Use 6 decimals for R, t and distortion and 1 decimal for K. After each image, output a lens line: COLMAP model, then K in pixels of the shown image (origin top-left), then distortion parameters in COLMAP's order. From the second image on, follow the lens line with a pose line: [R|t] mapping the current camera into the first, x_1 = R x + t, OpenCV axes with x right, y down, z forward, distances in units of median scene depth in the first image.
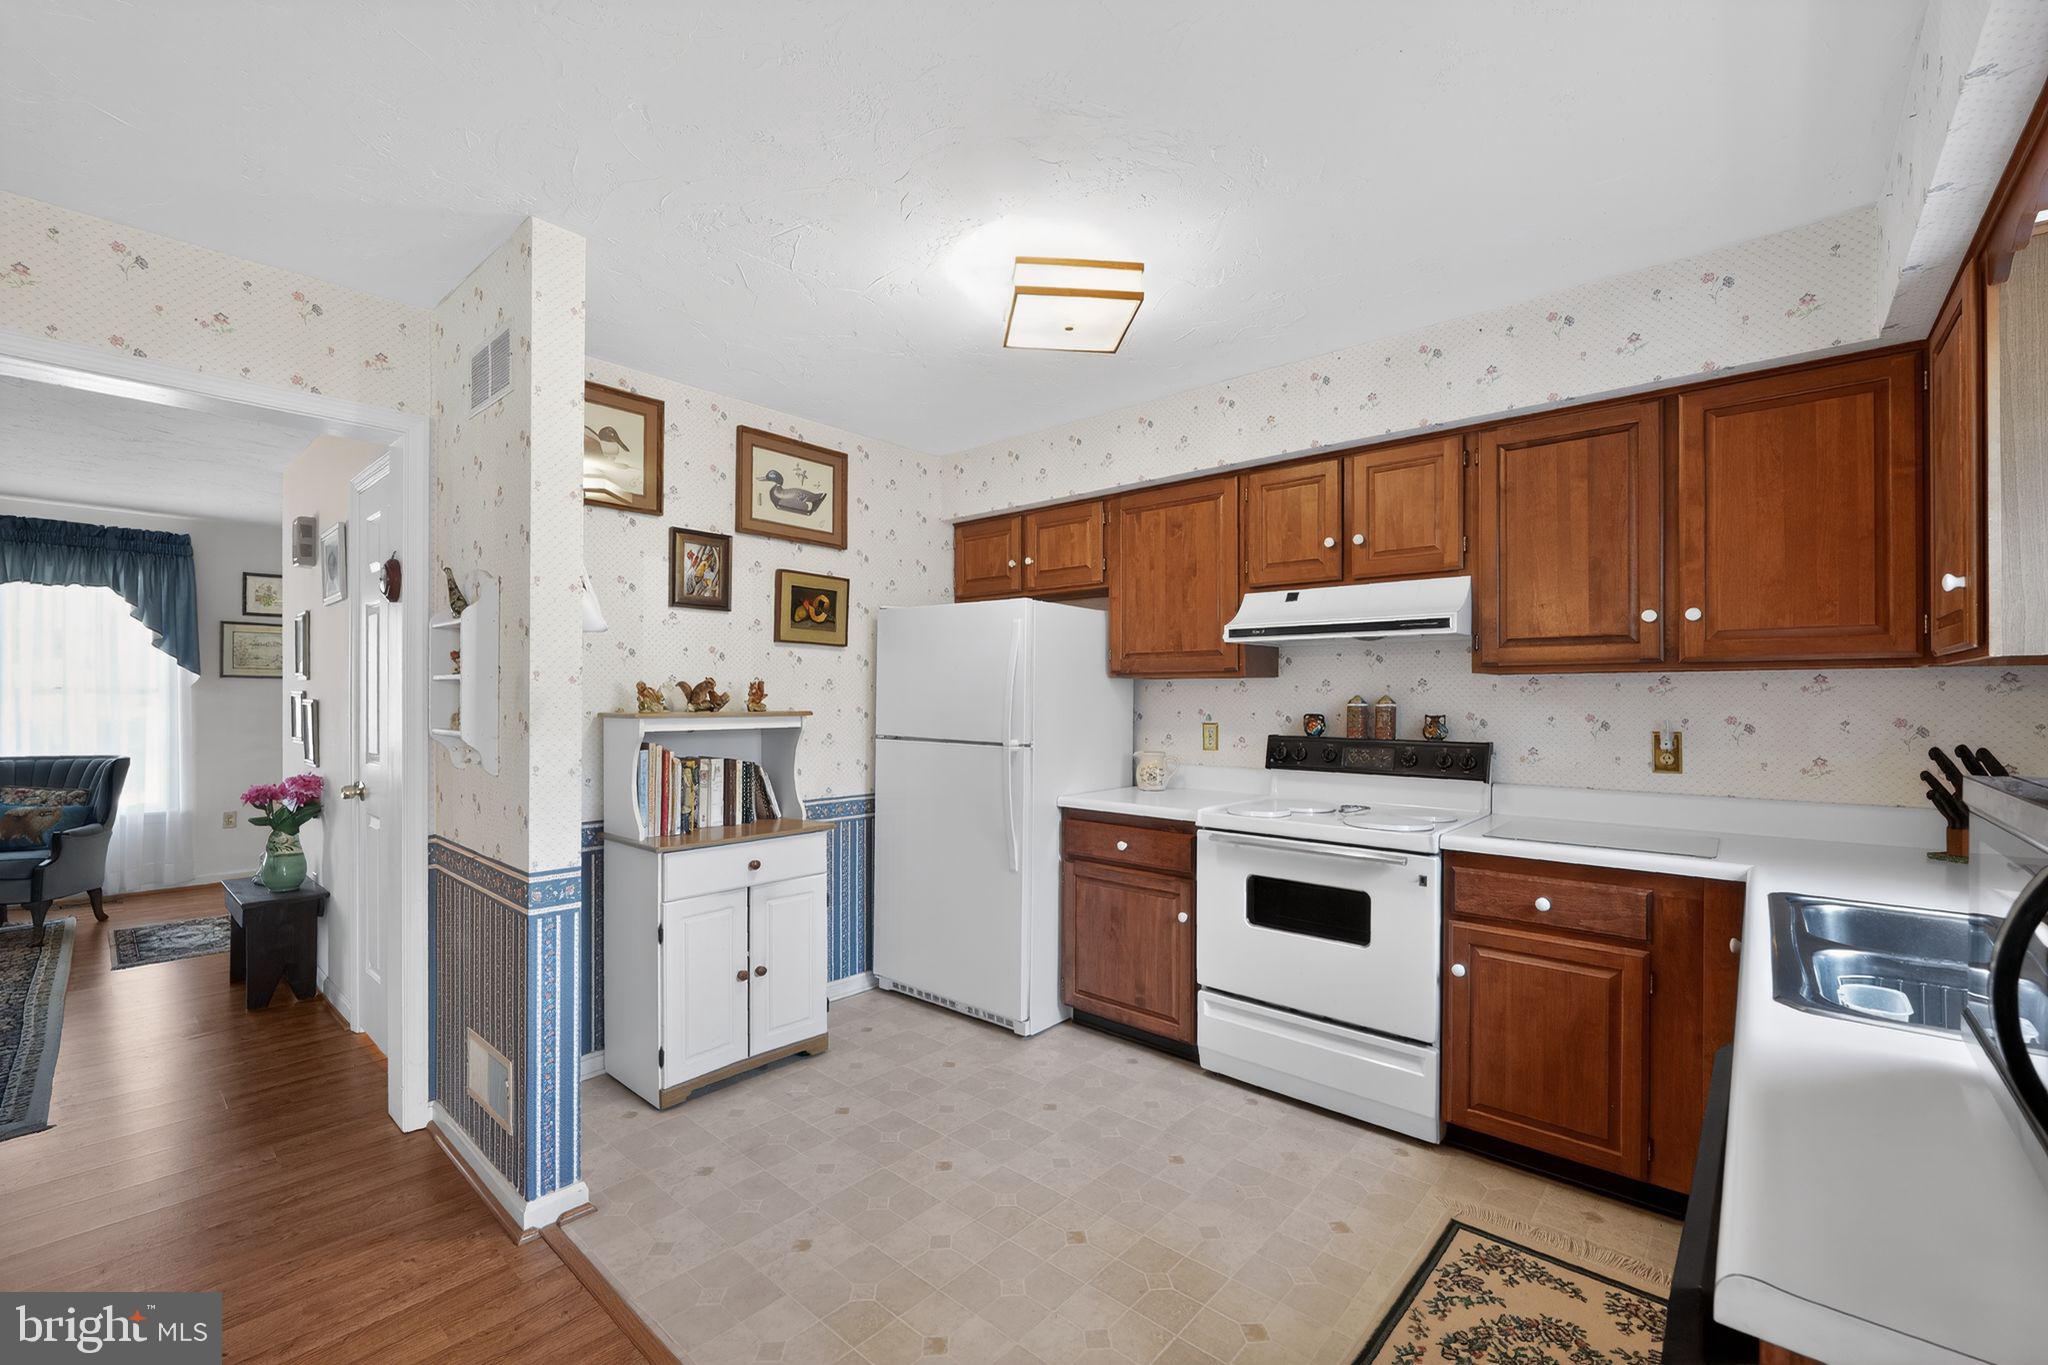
lens RADIAL K [[842.5, 0, 1012.0], [0, 842.5, 697.3], [0, 0, 1]] dist [-0.012450, 0.000854]
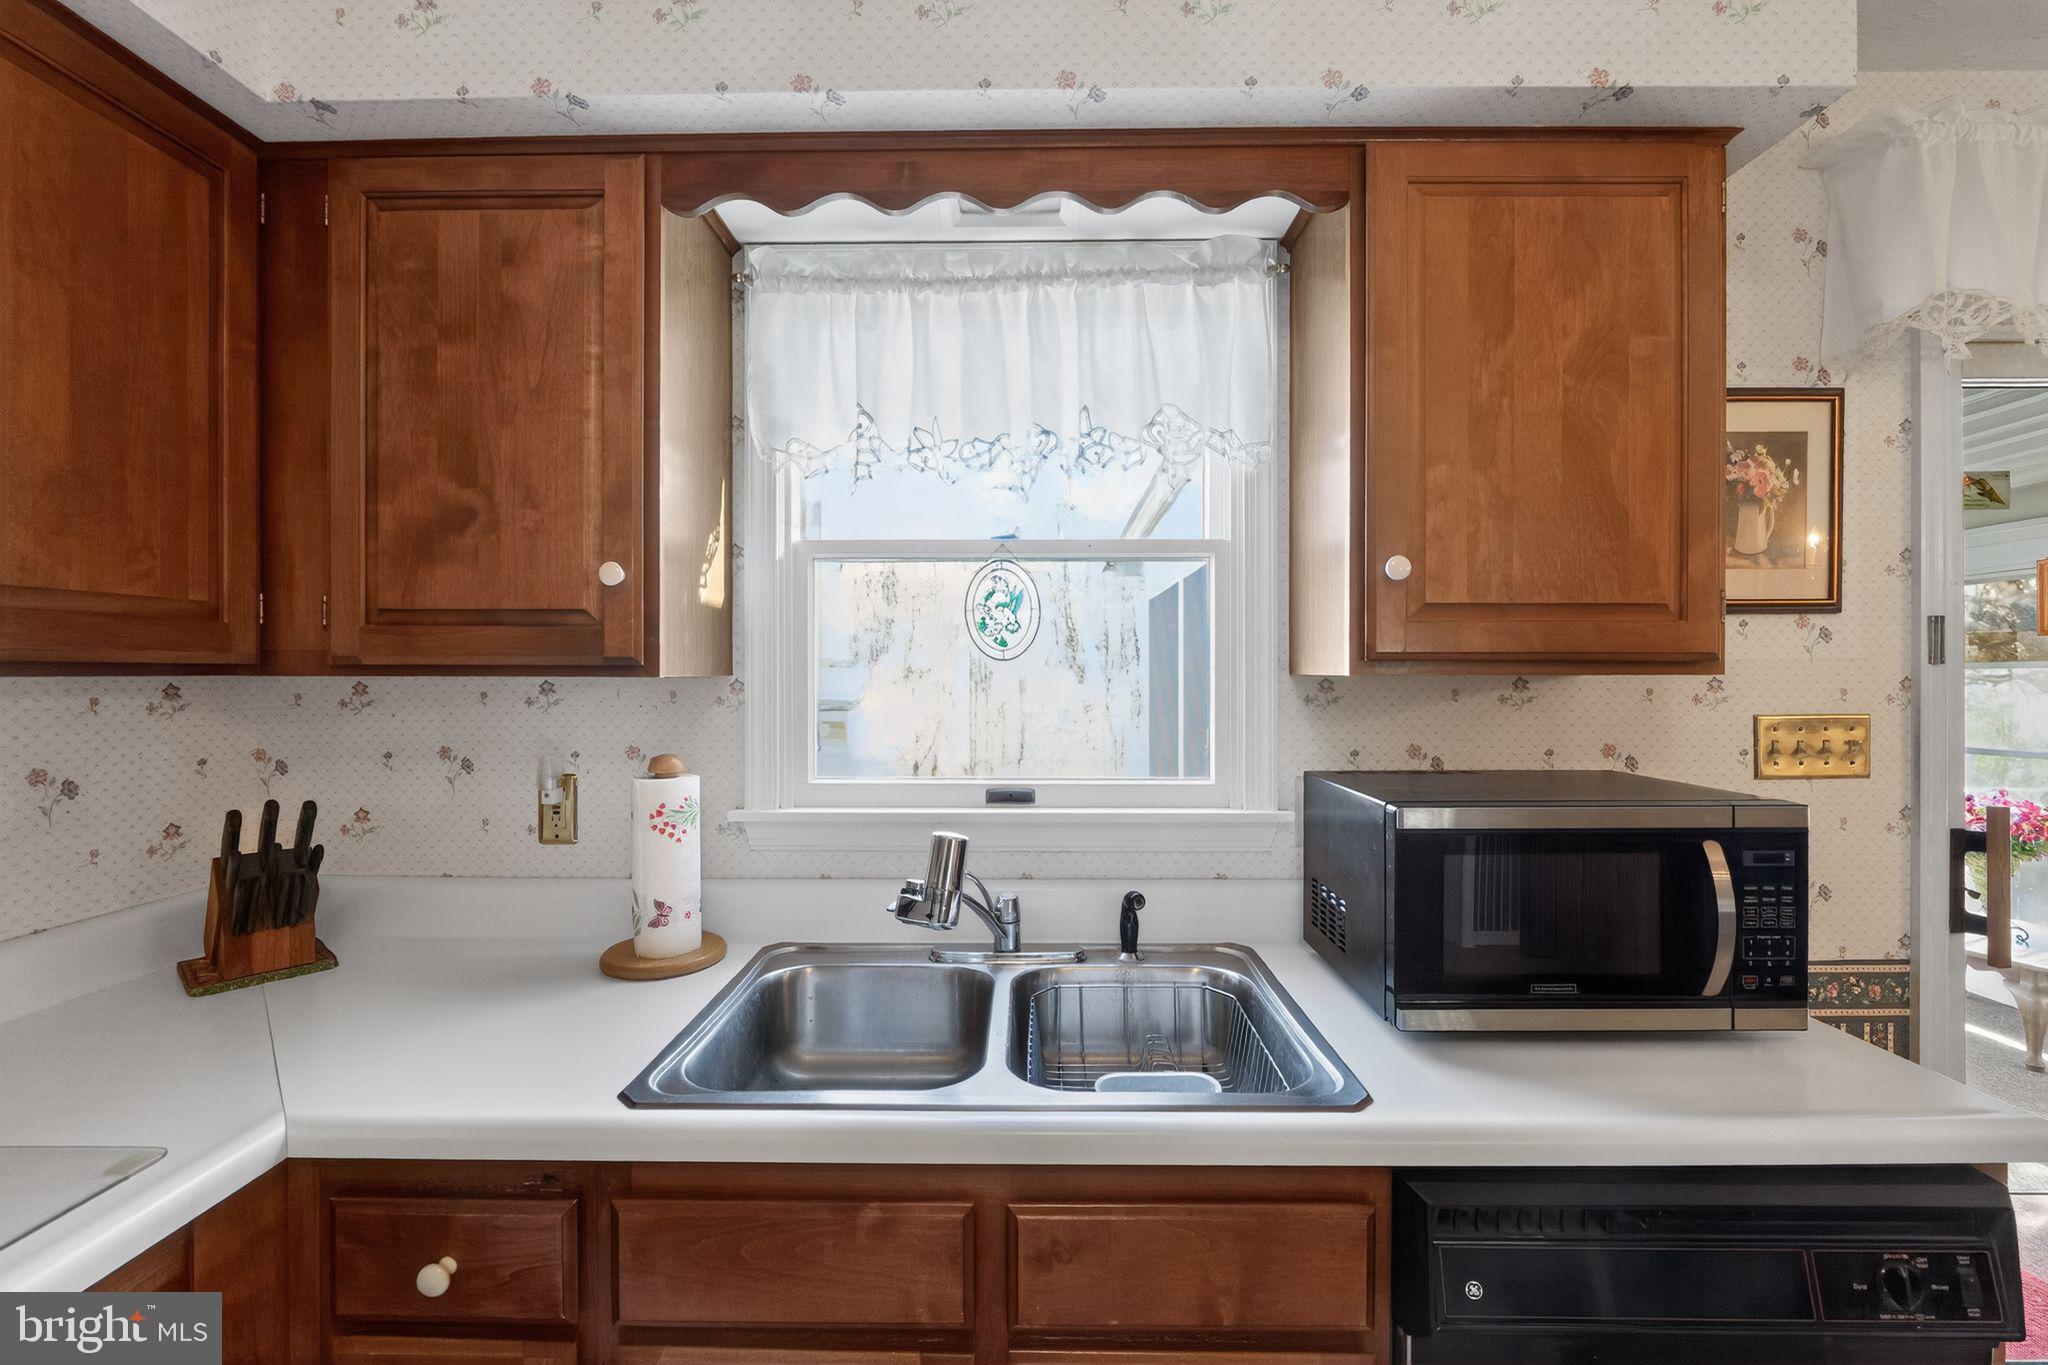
lens RADIAL K [[842.5, 0, 1017.2], [0, 842.5, 676.5], [0, 0, 1]] dist [-0.012450, 0.000854]
pose [[-0.653962, -0.004493, 0.756514, 0.175590], [-0.000964, 0.999987, 0.005105, -0.027081], [-0.756527, 0.002609, -0.653958, 0.627501]]
